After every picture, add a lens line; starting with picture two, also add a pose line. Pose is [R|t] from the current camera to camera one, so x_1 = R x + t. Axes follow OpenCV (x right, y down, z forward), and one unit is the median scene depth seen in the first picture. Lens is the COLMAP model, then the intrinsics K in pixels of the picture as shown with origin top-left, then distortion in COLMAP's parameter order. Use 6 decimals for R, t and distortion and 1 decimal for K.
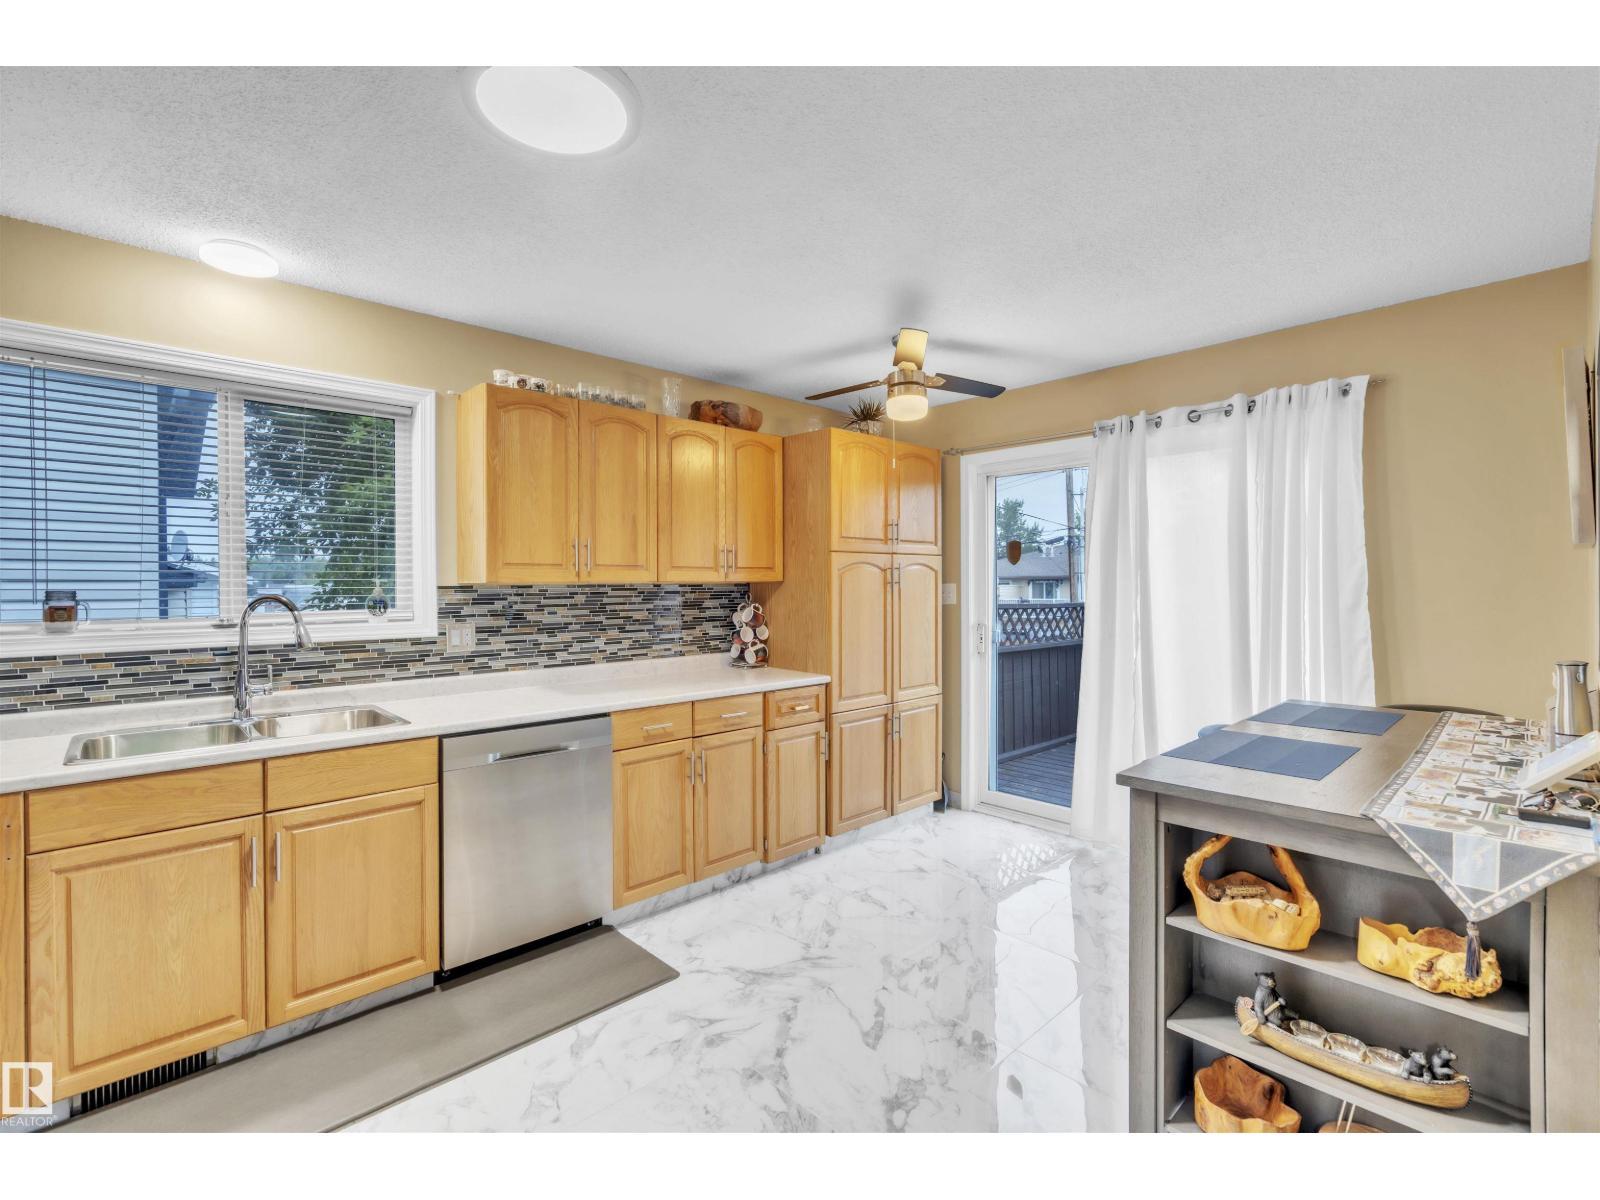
lens RADIAL K [[732.5, 0, 804.0], [0, 732.5, 590.4], [0, 0, 1]] dist [-0.005118, -0.000343]
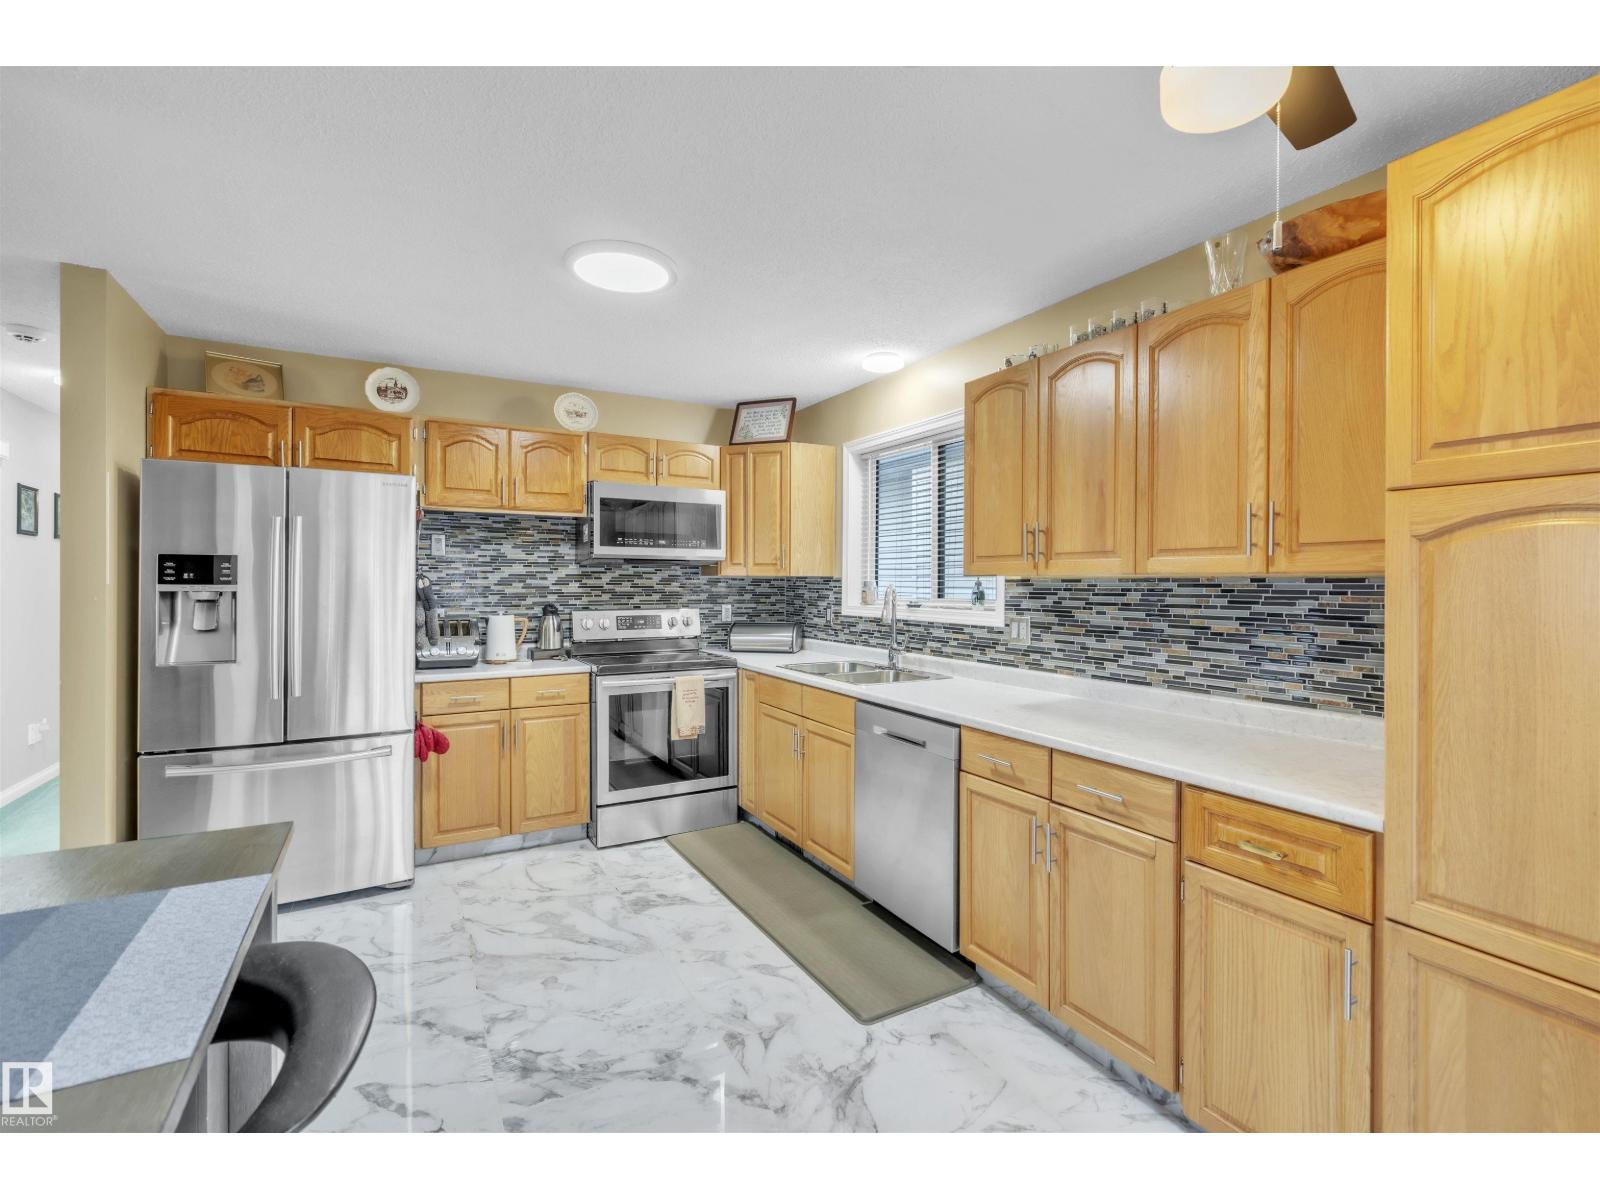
lens RADIAL K [[732.5, 0, 802.7], [0, 732.5, 589.0], [0, 0, 1]] dist [-0.005118, -0.000343]
pose [[-0.260859, 0.013520, -0.965282, 0.538973], [-0.009877, 0.999812, 0.016673, -0.006275], [0.965326, 0.013883, -0.260676, 0.903837]]
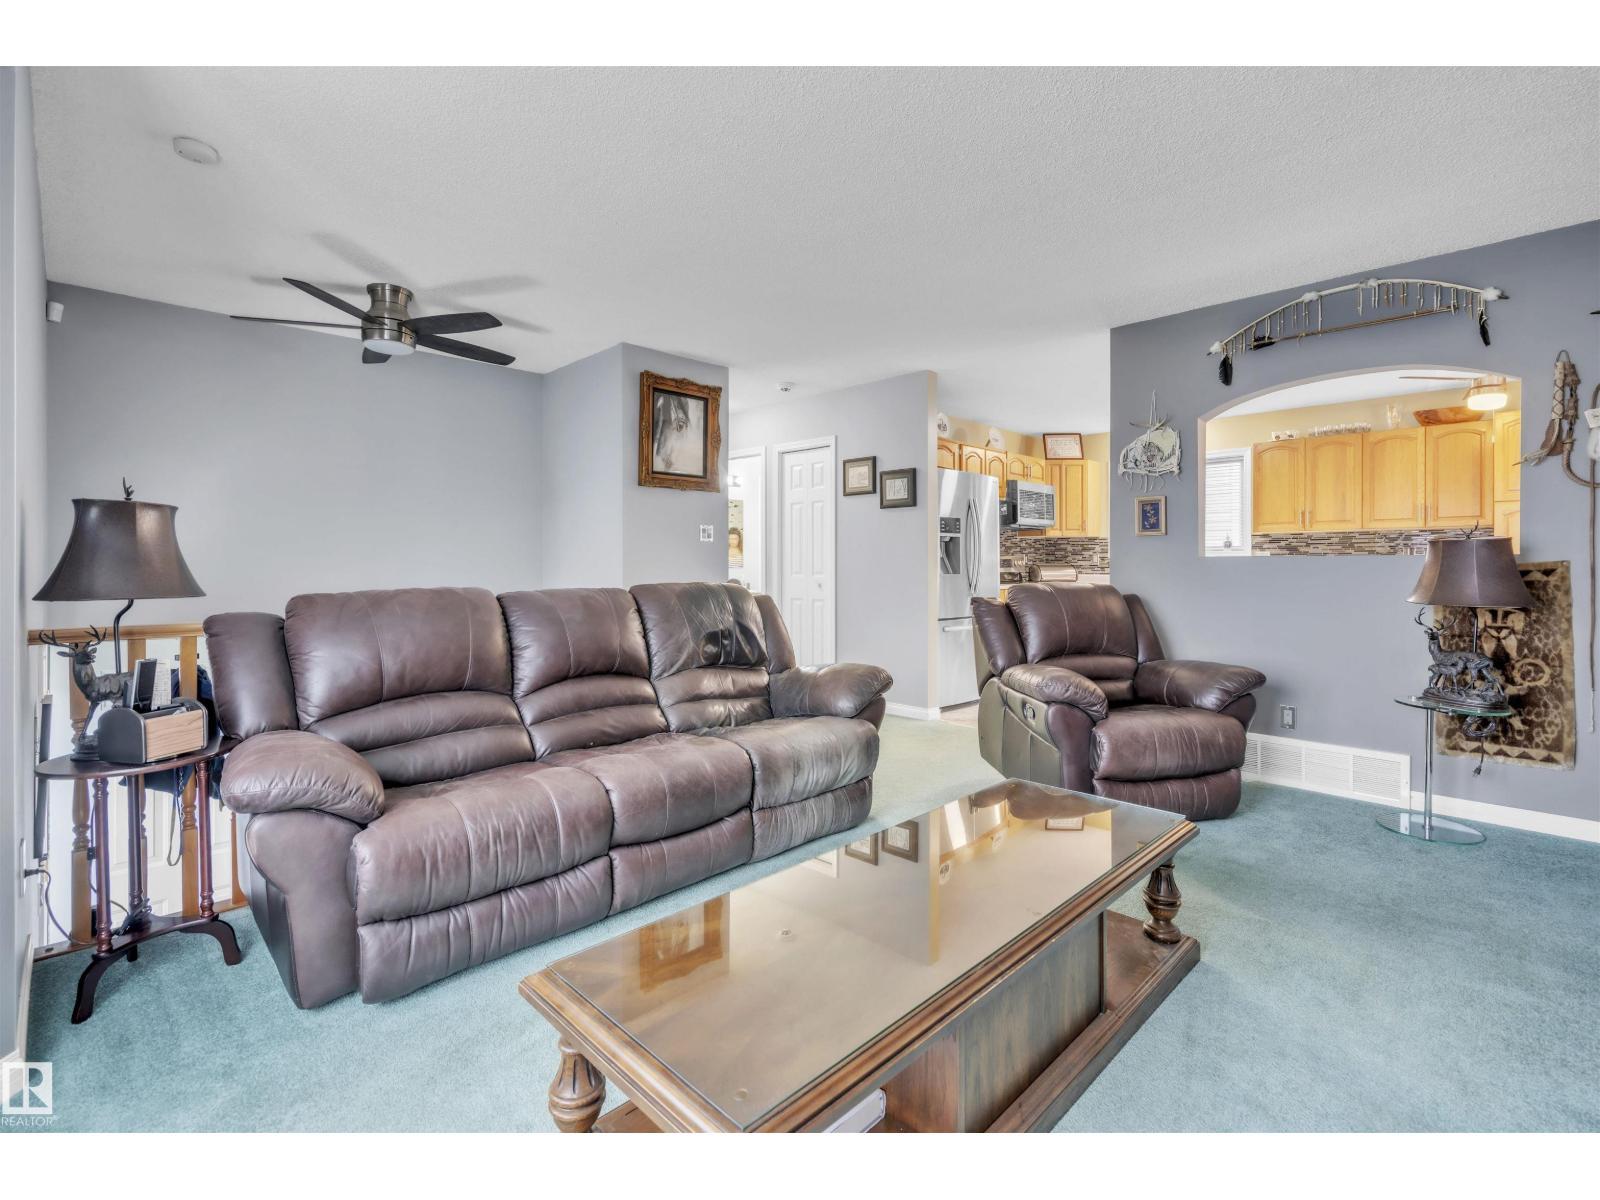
lens RADIAL K [[732.5, 0, 815.4], [0, 732.5, 567.3], [0, 0, 1]] dist [-0.005118, -0.000343]
pose [[0.023559, 0.010109, -0.999671, 1.538257], [-0.005657, 0.999934, 0.009979, 0.071111], [0.999706, 0.005420, 0.023614, -0.343323]]
